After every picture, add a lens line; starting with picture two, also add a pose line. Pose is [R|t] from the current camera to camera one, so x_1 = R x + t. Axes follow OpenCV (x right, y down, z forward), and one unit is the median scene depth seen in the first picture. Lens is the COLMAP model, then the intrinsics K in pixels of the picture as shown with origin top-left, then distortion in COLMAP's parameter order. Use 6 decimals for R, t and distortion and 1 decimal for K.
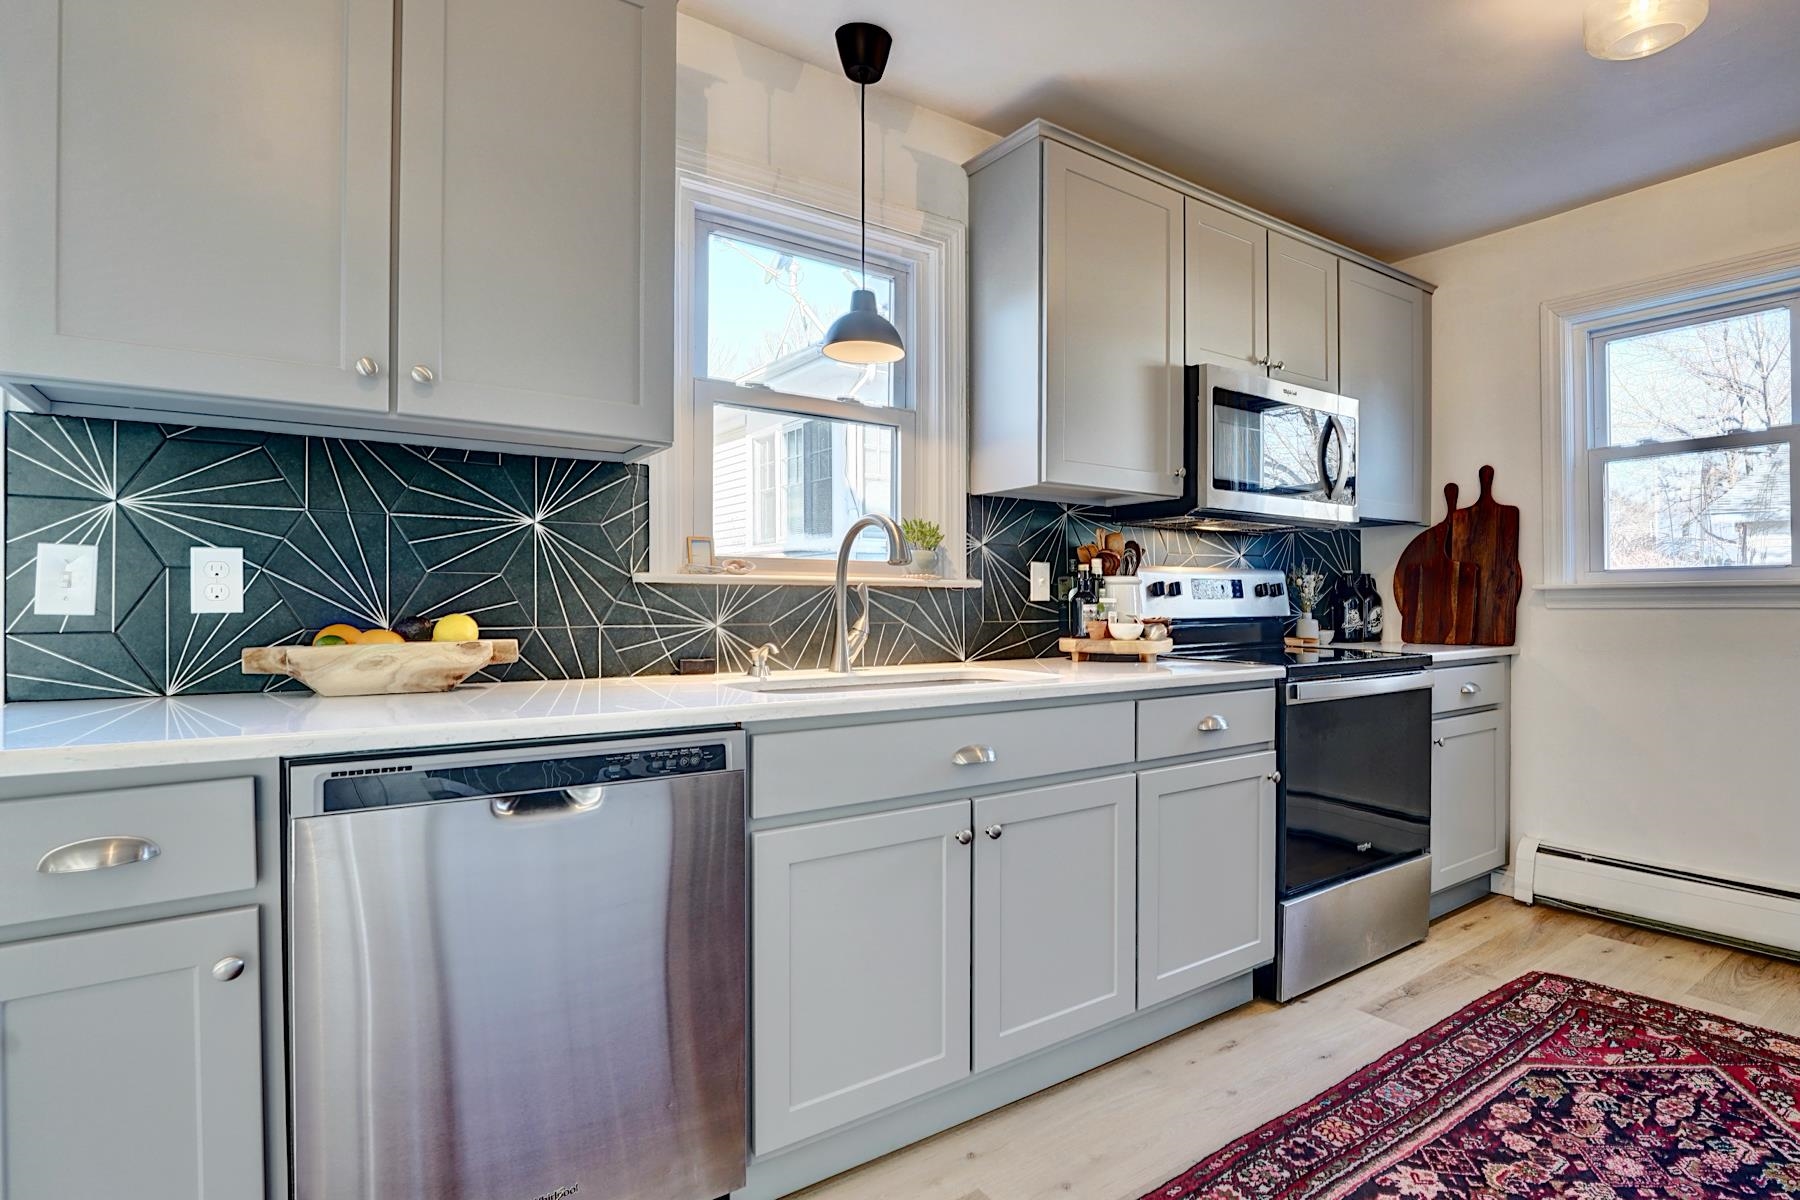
lens RADIAL K [[1043.6, 0, 900.0], [0, 1043.6, 600.0], [0, 0, 1]] dist [-0.022295, 0.000305]
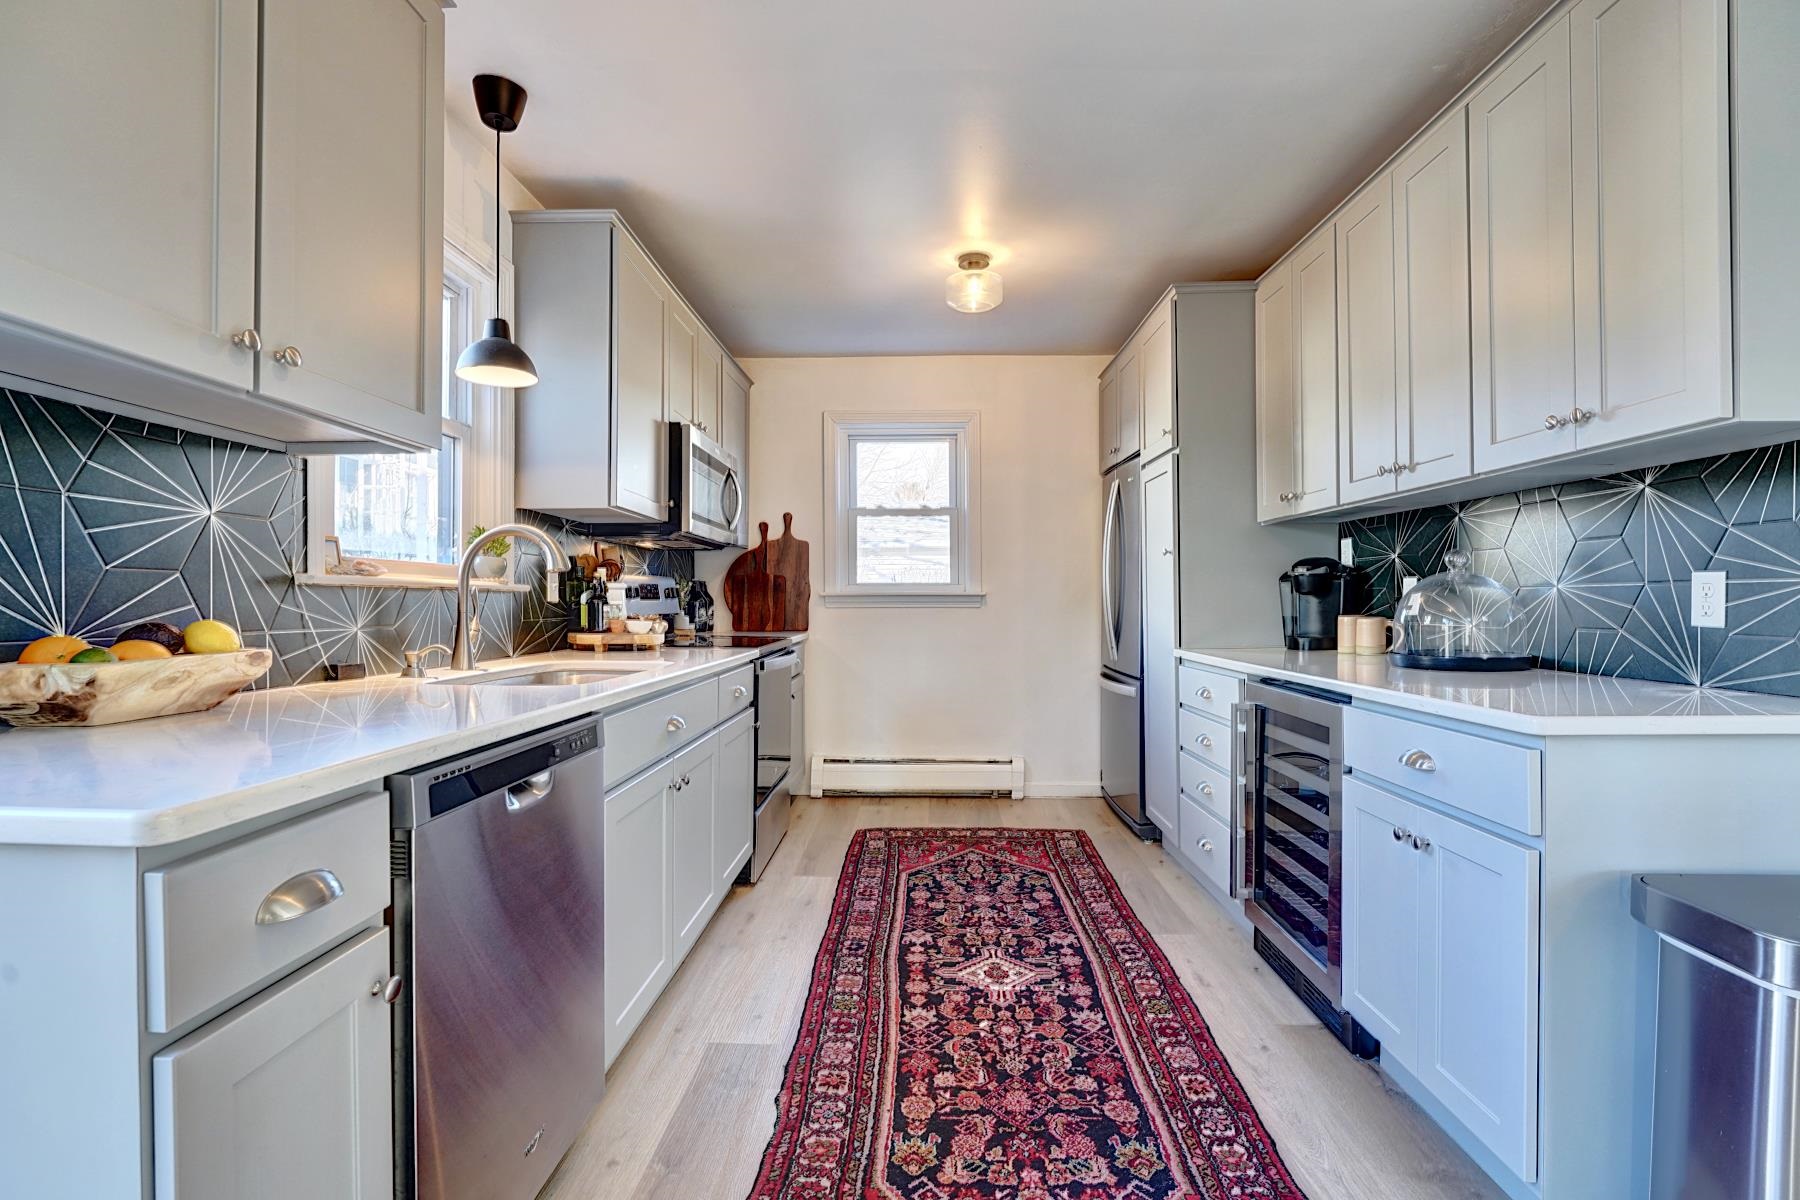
lens RADIAL K [[1043.6, 0, 900.0], [0, 1043.6, 600.0], [0, 0, 1]] dist [-0.022295, 0.000305]
pose [[0.549167, 0.000368, 0.835712, -0.726513], [-0.003005, 0.999994, 0.001534, -0.005378], [-0.835707, -0.003354, 0.549165, 0.044906]]
